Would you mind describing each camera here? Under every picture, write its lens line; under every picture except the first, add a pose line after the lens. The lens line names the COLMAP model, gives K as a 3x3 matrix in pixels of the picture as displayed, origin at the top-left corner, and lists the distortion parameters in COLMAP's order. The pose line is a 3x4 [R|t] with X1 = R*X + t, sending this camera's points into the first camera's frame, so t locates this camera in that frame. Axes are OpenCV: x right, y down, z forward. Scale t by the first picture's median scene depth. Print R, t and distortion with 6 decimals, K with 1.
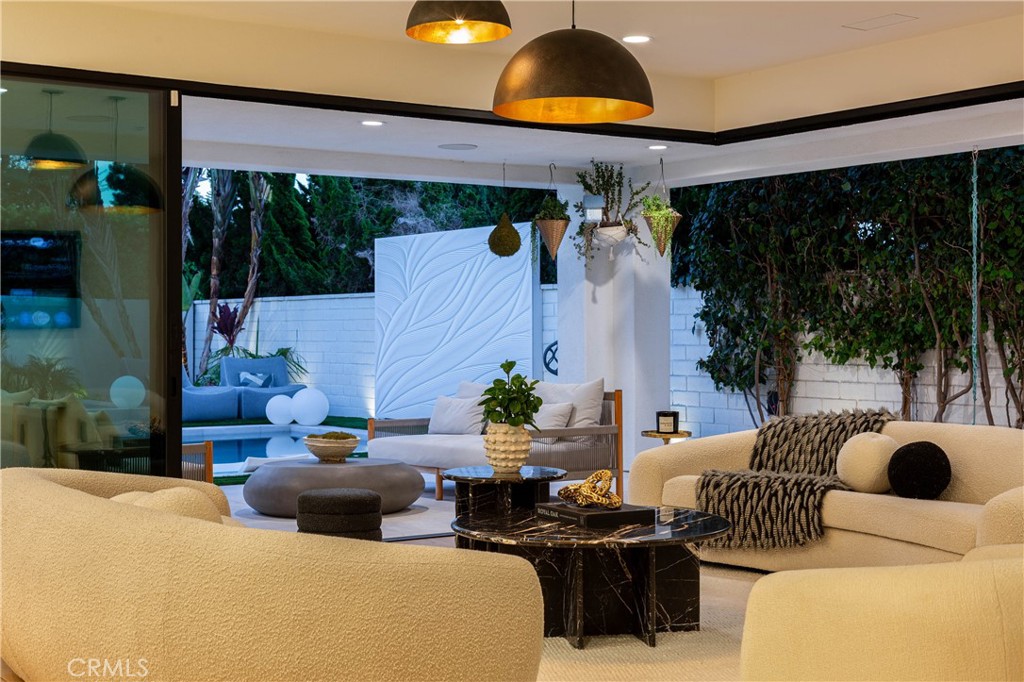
lens RADIAL K [[1522.0, 0, 512.4], [0, 1522.0, 340.0], [0, 0, 1]] dist [0.045888, 0.000000]
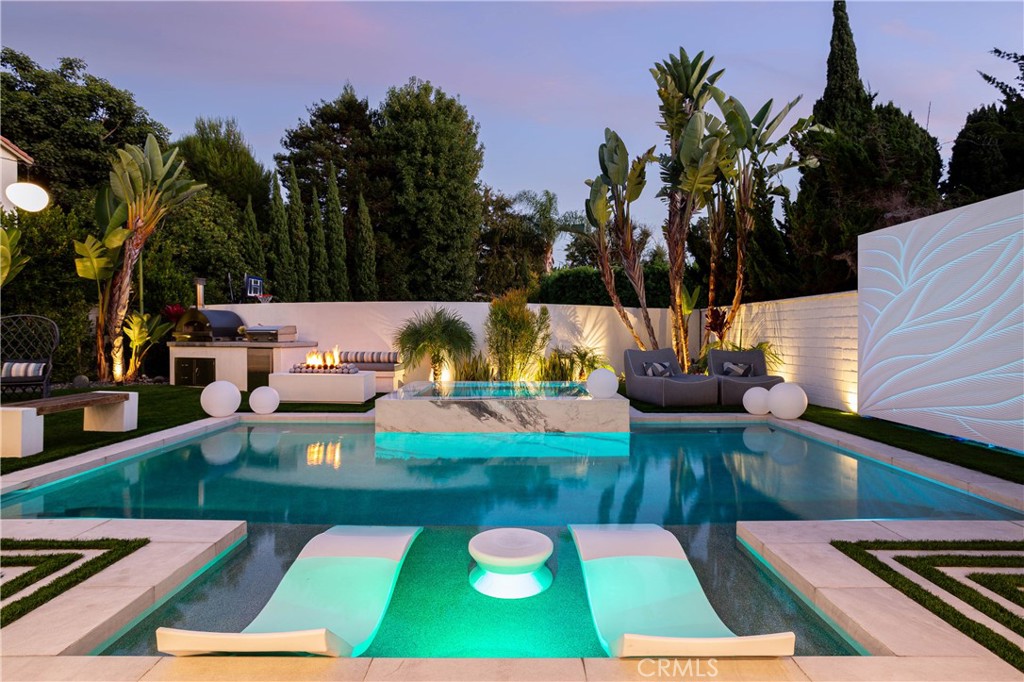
lens RADIAL K [[554.5, 0, 514.9], [0, 554.5, 333.0], [0, 0, 1]] dist [-0.024136, 0.011971]
pose [[0.835784, 0.003362, -0.549048, -0.075177], [-0.006557, 0.999971, -0.003859, 0.000753], [0.549019, 0.006825, 0.835782, 0.535067]]
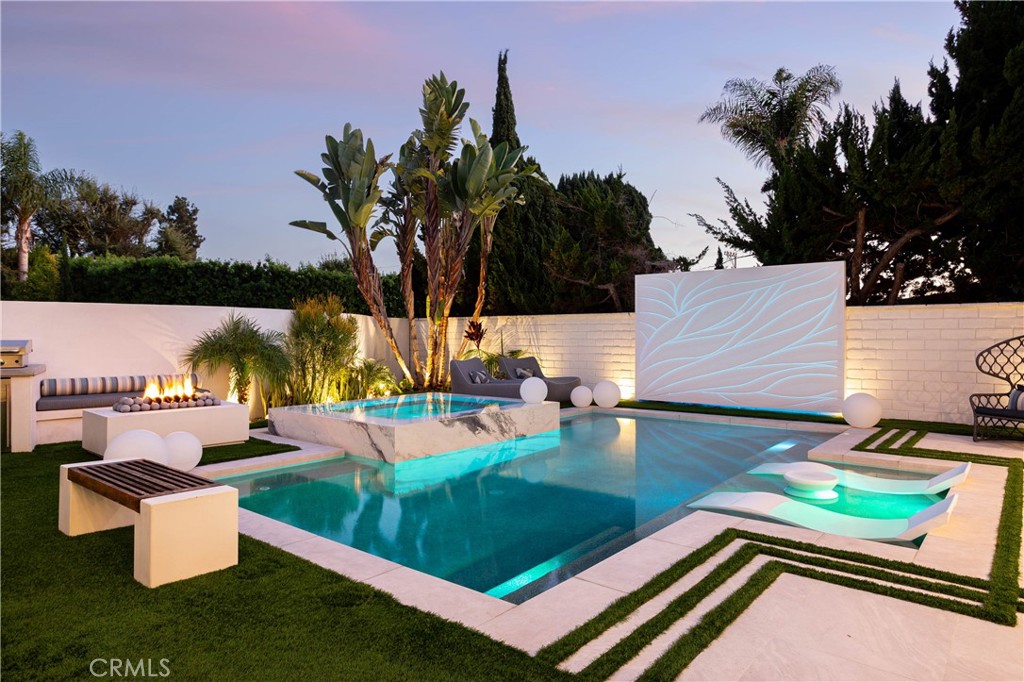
lens RADIAL K [[633.8, 0, 511.4], [0, 633.8, 336.4], [0, 0, 1]] dist [0.006181, -0.000936]
pose [[0.955913, -0.001592, 0.293647, -0.354896], [0.003131, 0.999984, -0.004771, -0.005560], [-0.293635, 0.005480, 0.955902, 0.431010]]
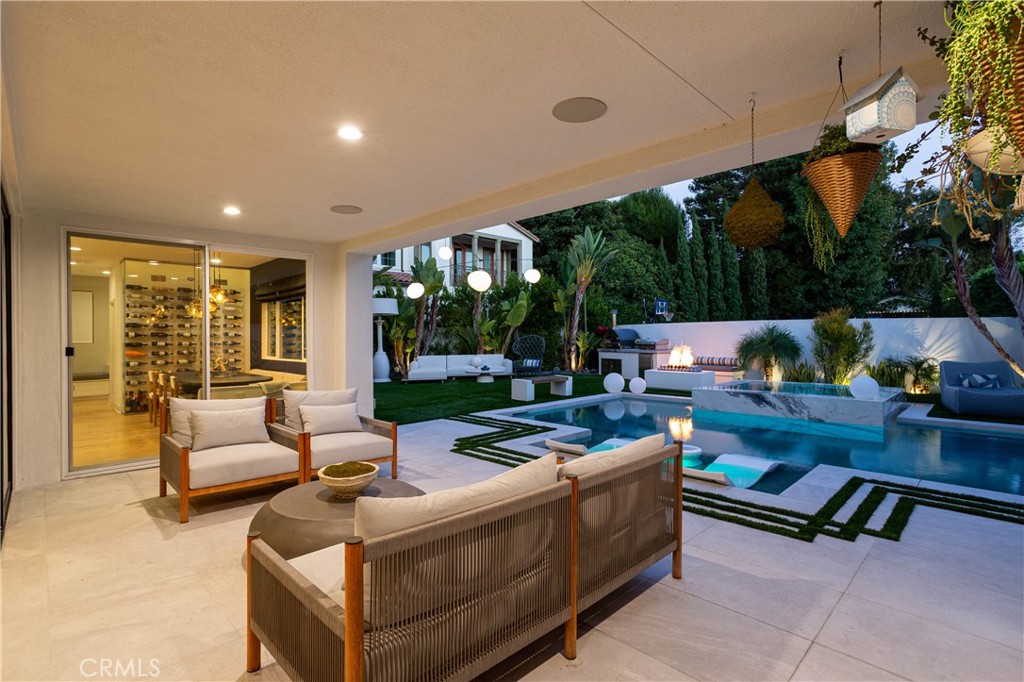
lens RADIAL K [[504.0, 0, 513.8], [0, 504.0, 336.8], [0, 0, 1]] dist [-0.021257, 0.012201]
pose [[0.202172, 0.000915, -0.979350, 0.106223], [-0.000075, 1.000000, 0.000919, -0.009721], [0.979350, -0.000112, 0.202172, 0.502101]]
